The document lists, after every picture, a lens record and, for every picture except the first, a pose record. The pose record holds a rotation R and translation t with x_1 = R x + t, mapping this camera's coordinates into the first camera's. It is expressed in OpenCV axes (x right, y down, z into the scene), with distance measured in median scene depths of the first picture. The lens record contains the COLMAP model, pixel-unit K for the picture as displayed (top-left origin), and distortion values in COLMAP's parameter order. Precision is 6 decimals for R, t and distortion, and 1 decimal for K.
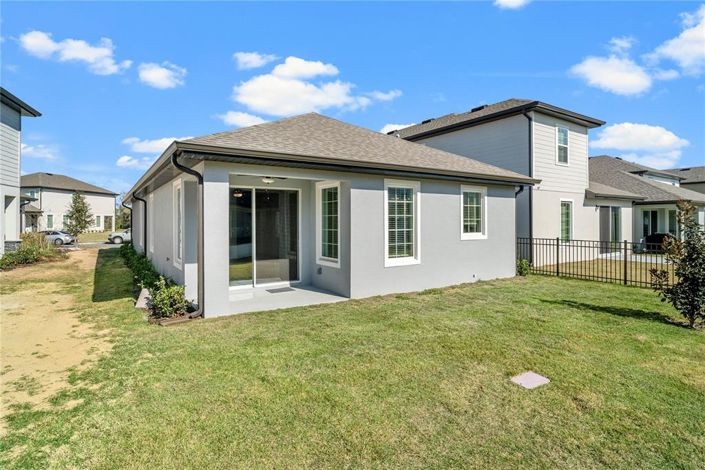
lens RADIAL K [[367.4, 0, 350.1], [0, 367.4, 226.4], [0, 0, 1]] dist [-0.004003, -0.001372]
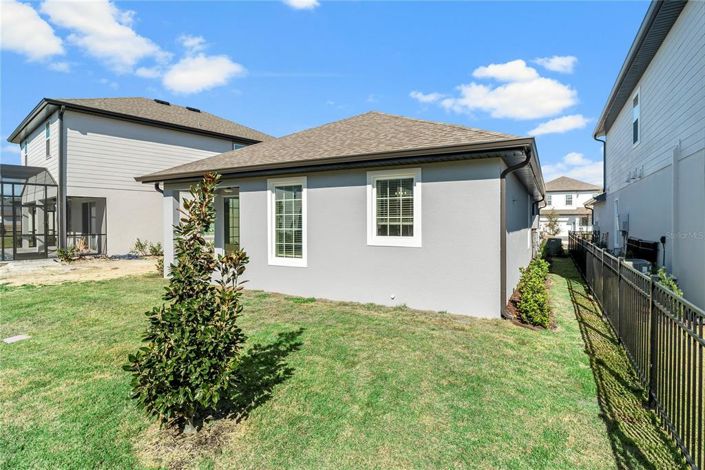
lens RADIAL K [[367.4, 0, 350.1], [0, 367.4, 226.4], [0, 0, 1]] dist [-0.004003, -0.001372]
pose [[0.453295, 0.014441, -0.891244, 0.944987], [-0.010784, 0.999884, 0.010717, -0.008843], [0.891296, 0.004753, 0.453398, 0.619086]]
